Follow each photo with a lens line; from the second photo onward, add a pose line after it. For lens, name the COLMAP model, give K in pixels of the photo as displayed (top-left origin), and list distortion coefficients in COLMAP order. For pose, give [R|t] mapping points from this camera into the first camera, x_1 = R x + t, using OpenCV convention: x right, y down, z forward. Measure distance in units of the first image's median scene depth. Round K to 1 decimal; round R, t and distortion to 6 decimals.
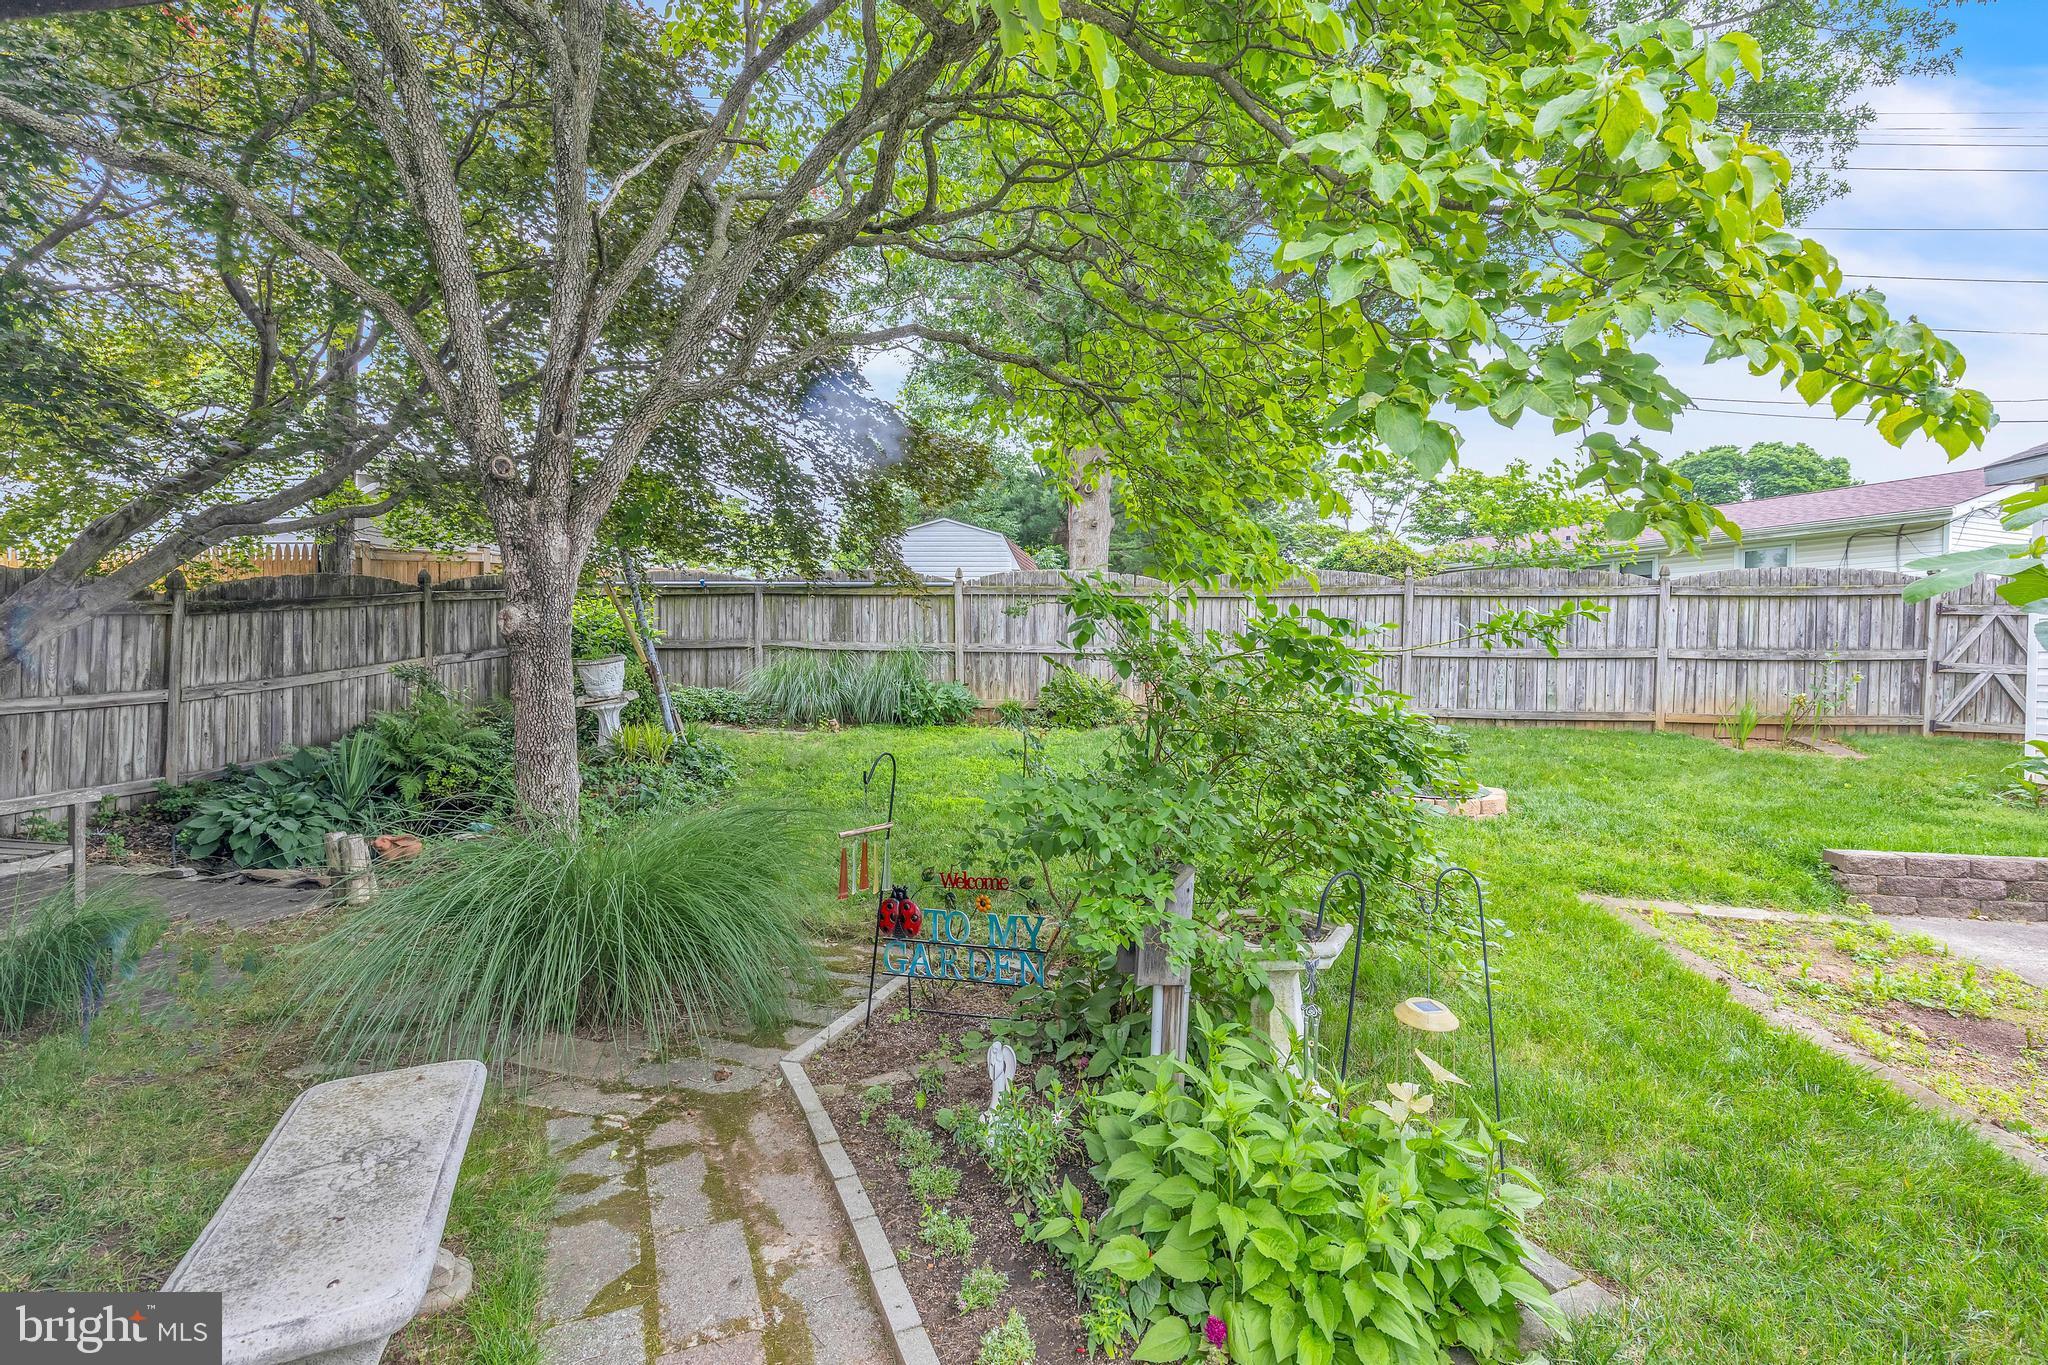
lens RADIAL K [[954.1, 0, 984.7], [0, 954.1, 679.9], [0, 0, 1]] dist [0.036706, 0.000340]
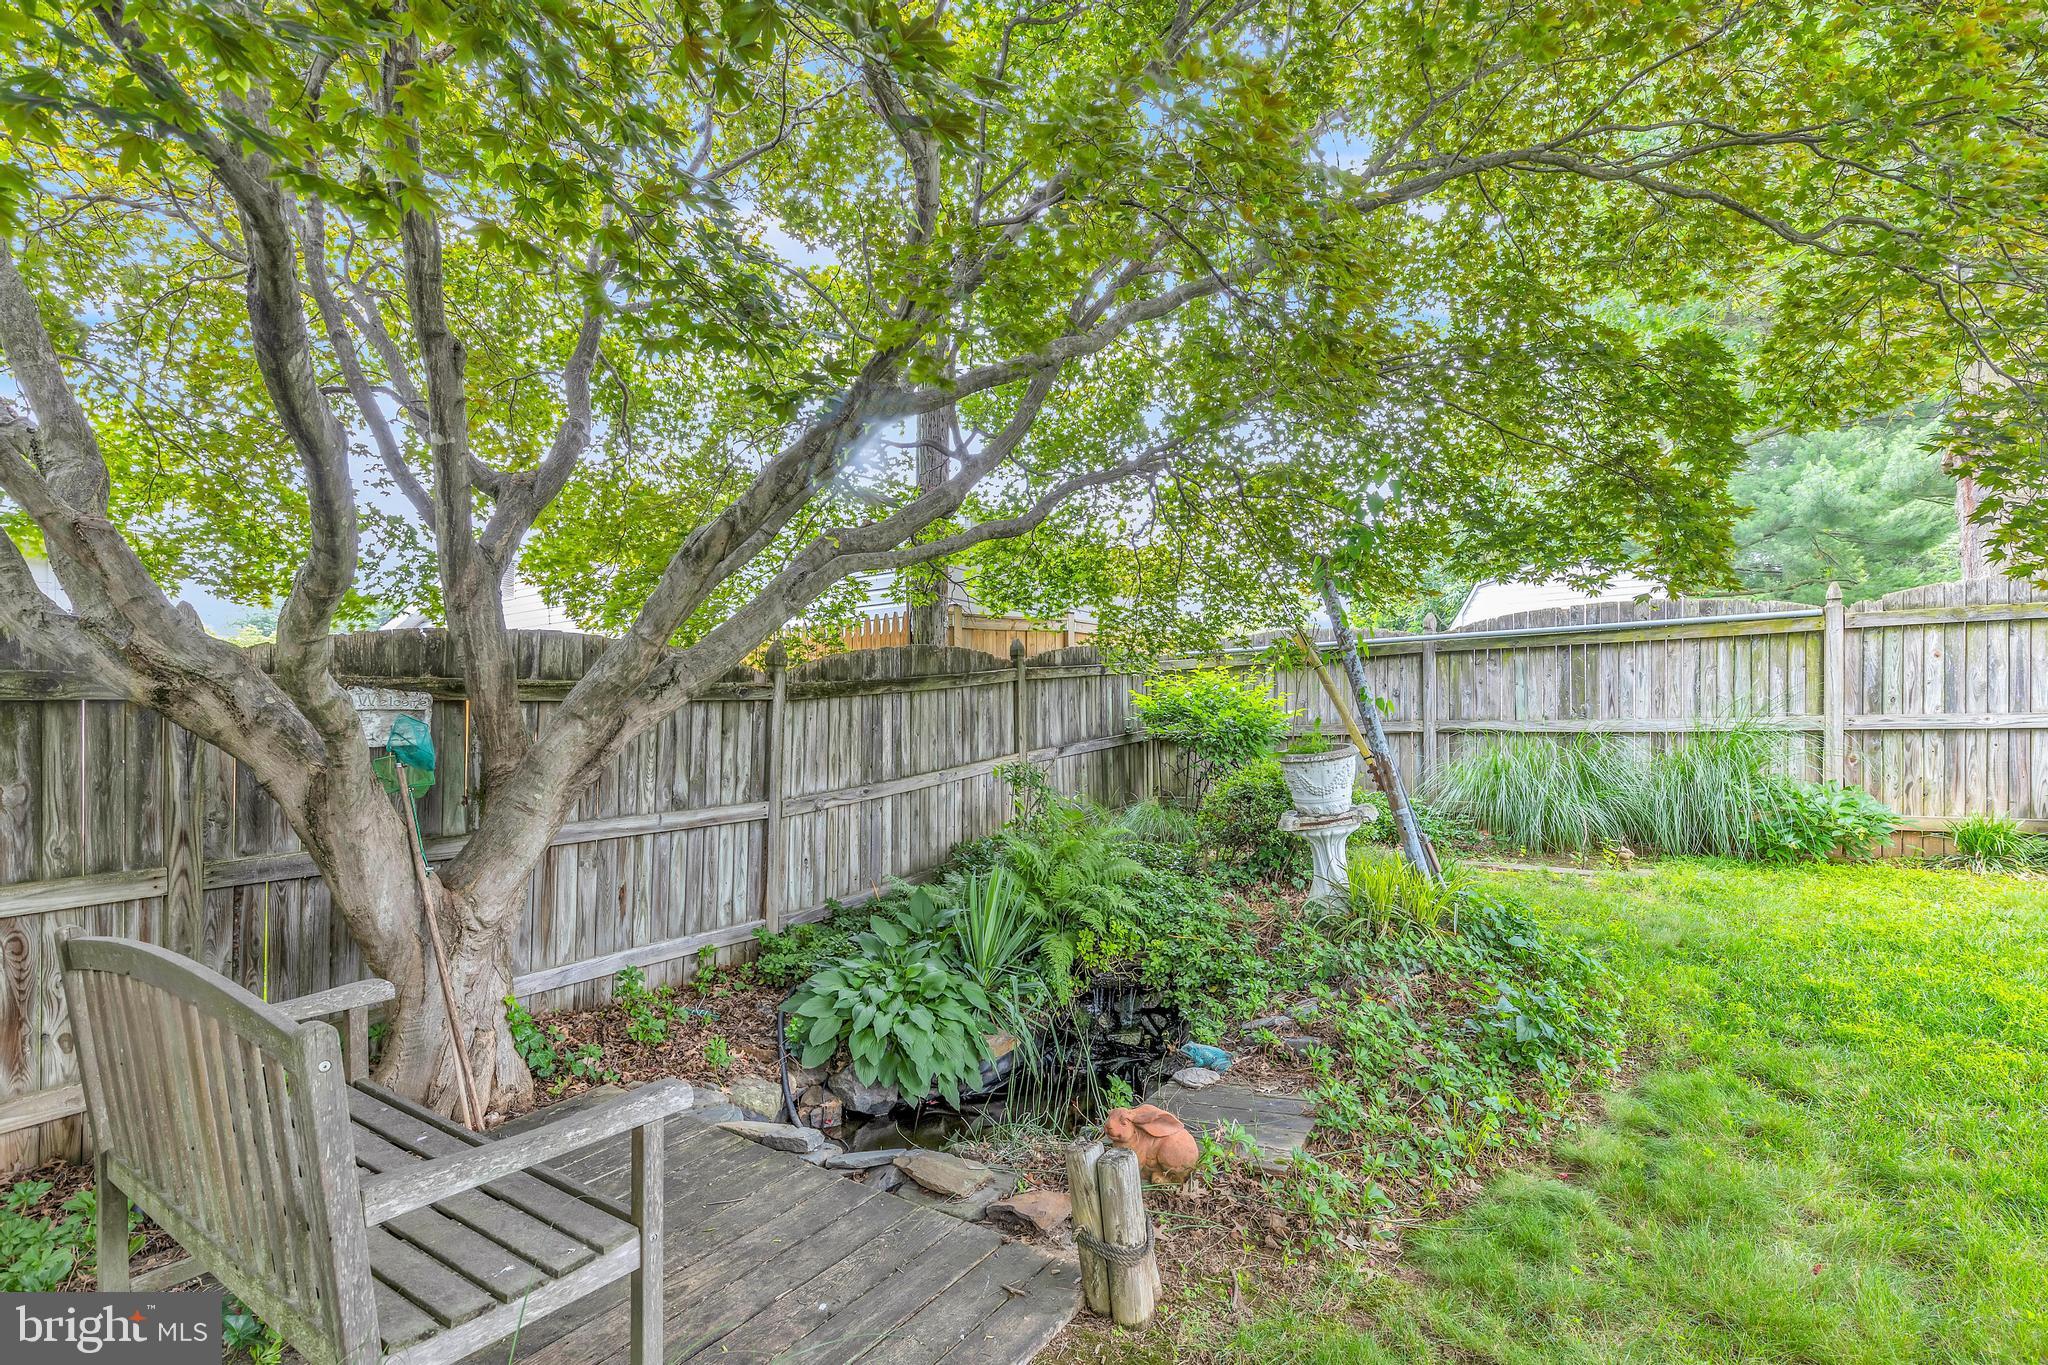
lens RADIAL K [[968.6, 0, 1024.3], [0, 968.6, 756.6], [0, 0, 1]] dist [0.065326, 0.000278]
pose [[0.914977, -0.012642, -0.403307, -0.349926], [0.006283, 0.999834, -0.017085, -0.010161], [0.403456, 0.013099, 0.914905, 0.392442]]
